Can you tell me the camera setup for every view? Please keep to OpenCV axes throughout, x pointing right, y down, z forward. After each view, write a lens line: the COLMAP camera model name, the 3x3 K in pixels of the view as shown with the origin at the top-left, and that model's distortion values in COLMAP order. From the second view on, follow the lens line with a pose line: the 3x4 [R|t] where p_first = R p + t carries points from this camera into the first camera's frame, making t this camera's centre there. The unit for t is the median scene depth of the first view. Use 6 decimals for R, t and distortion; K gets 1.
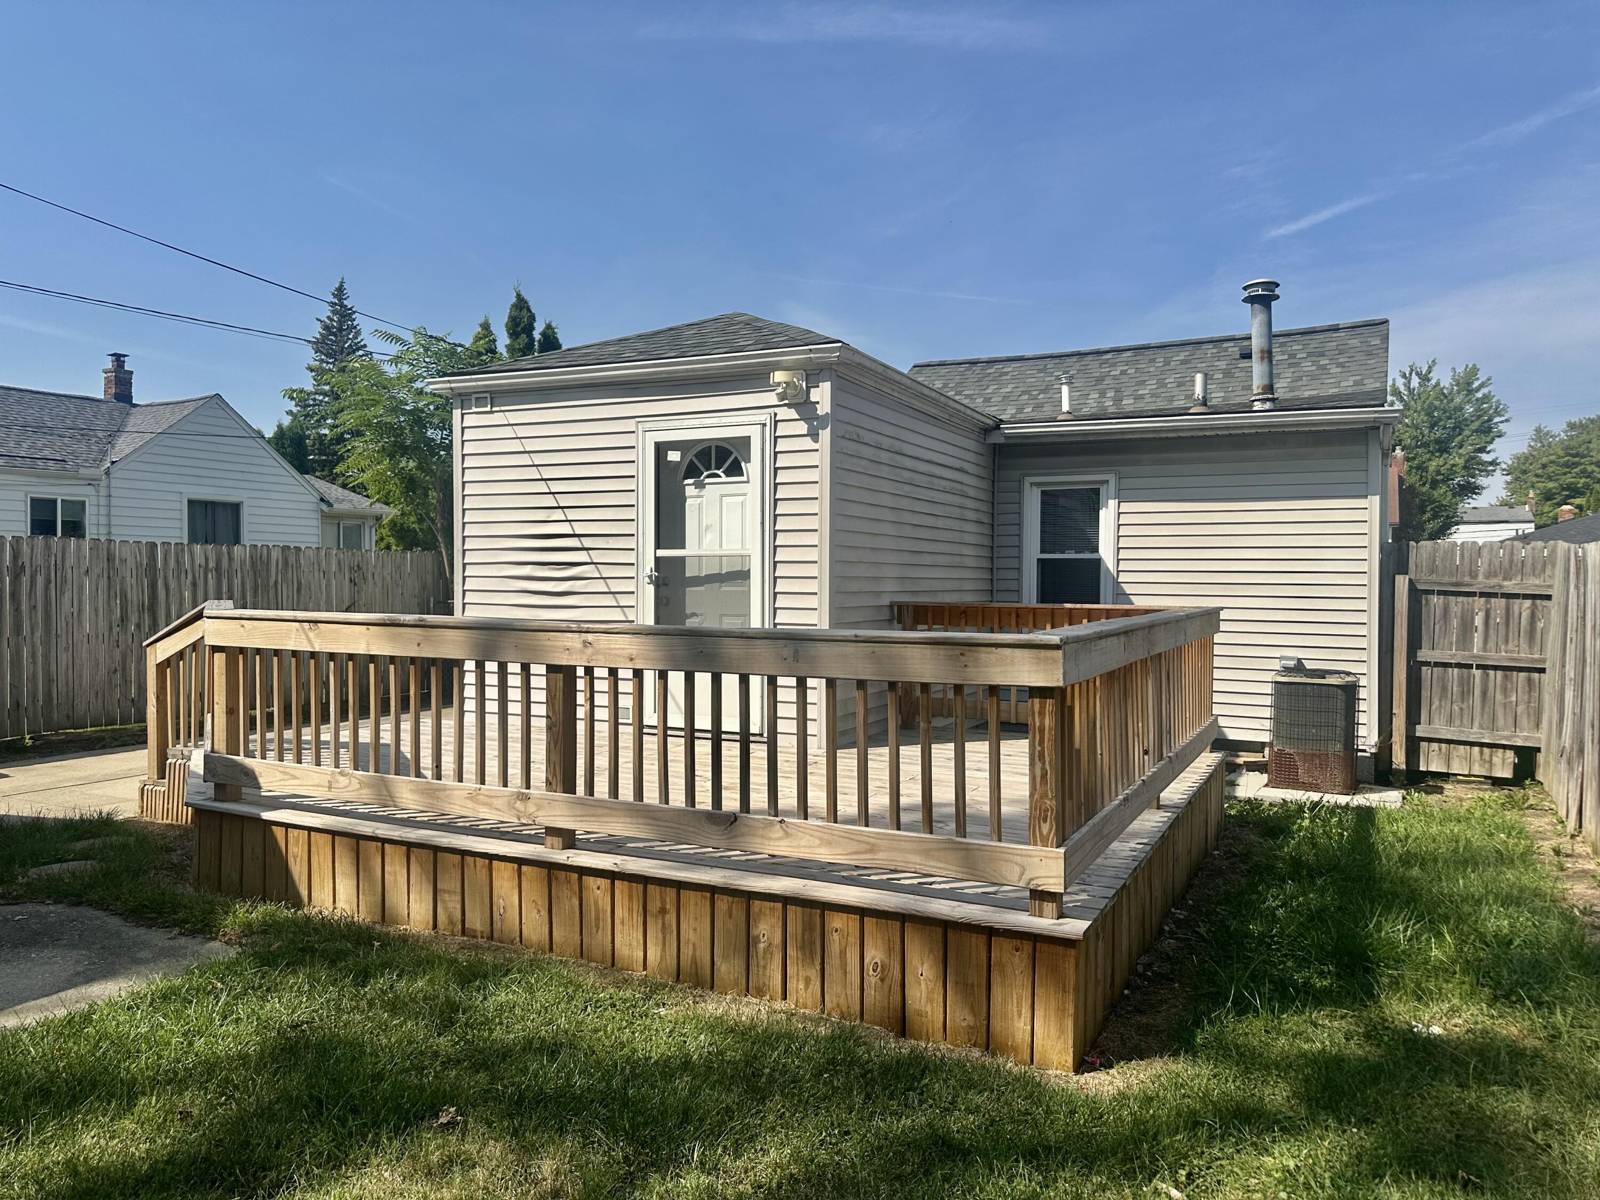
lens RADIAL K [[1123.3, 0, 803.0], [0, 1123.3, 598.3], [0, 0, 1]] dist [0.002805, 0.000885]
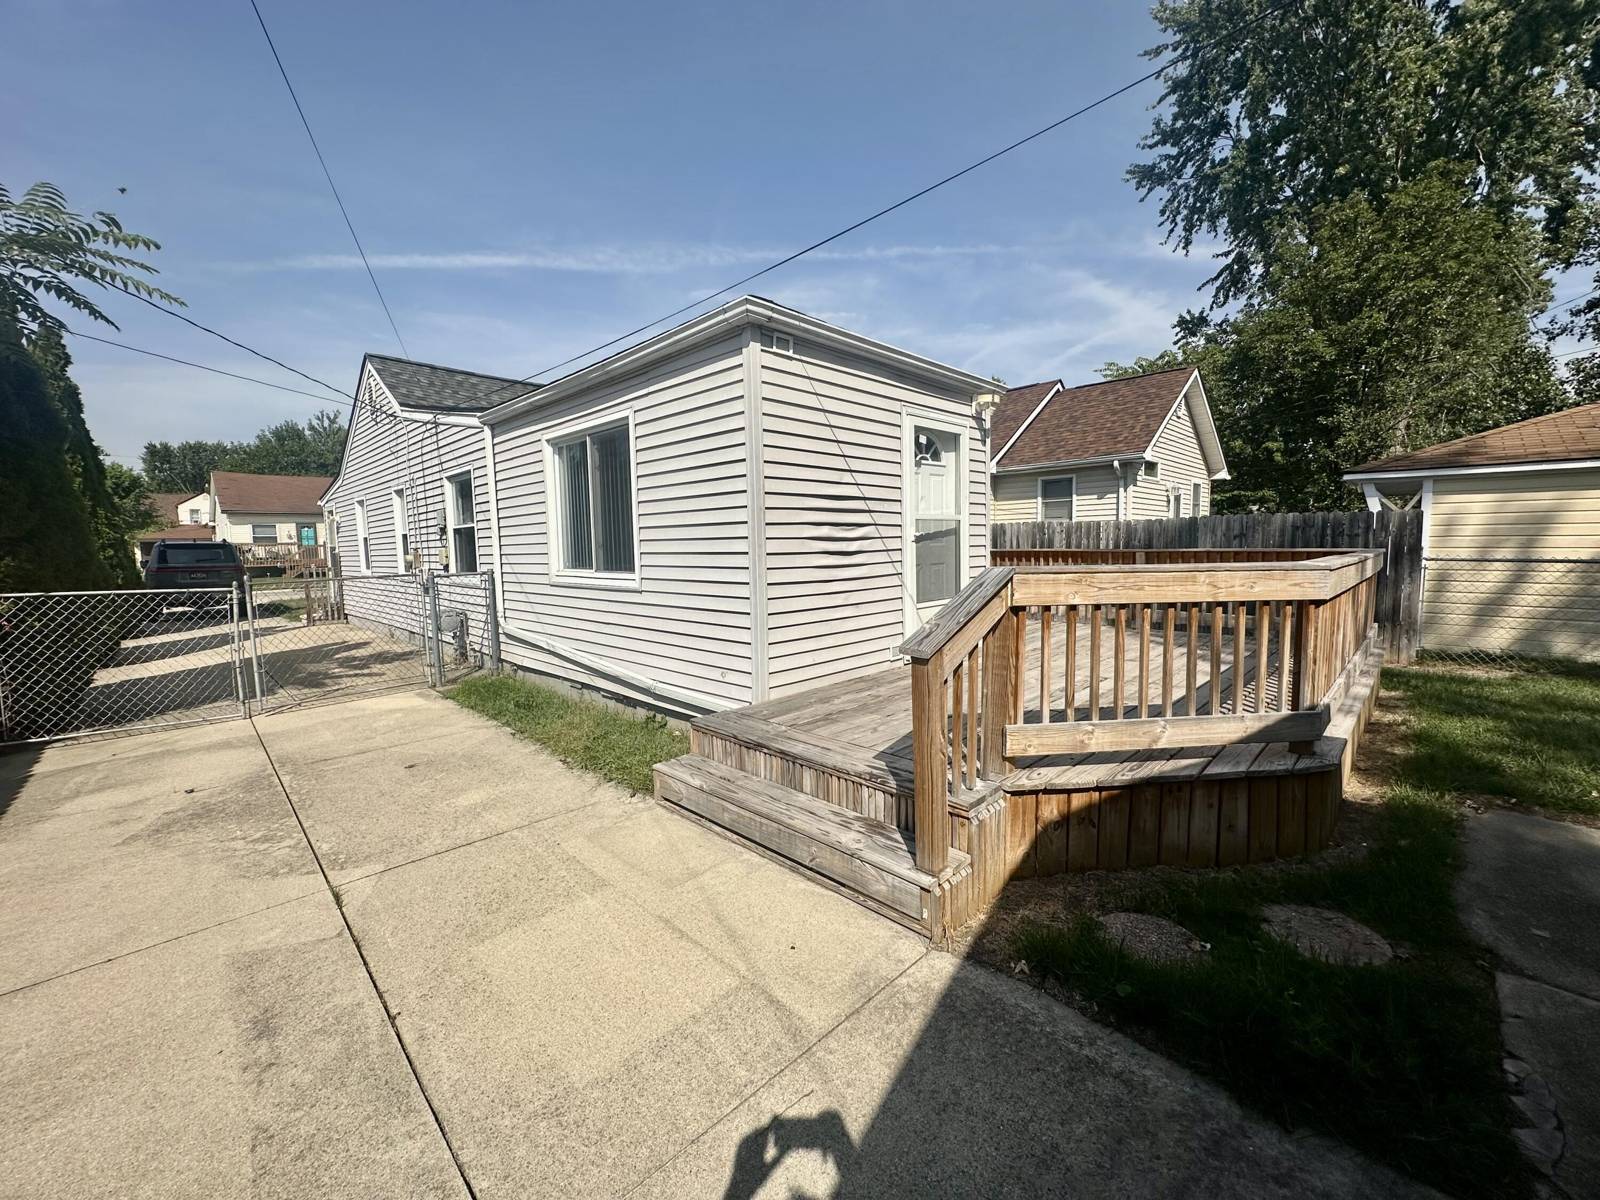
lens RADIAL K [[642.2, 0, 801.1], [0, 642.2, 593.7], [0, 0, 1]] dist [-0.002867, -0.000023]
pose [[0.321974, -0.086595, 0.942780, -0.835723], [0.039532, 0.996169, 0.077998, -0.015264], [-0.945923, 0.012157, 0.324164, 0.877910]]
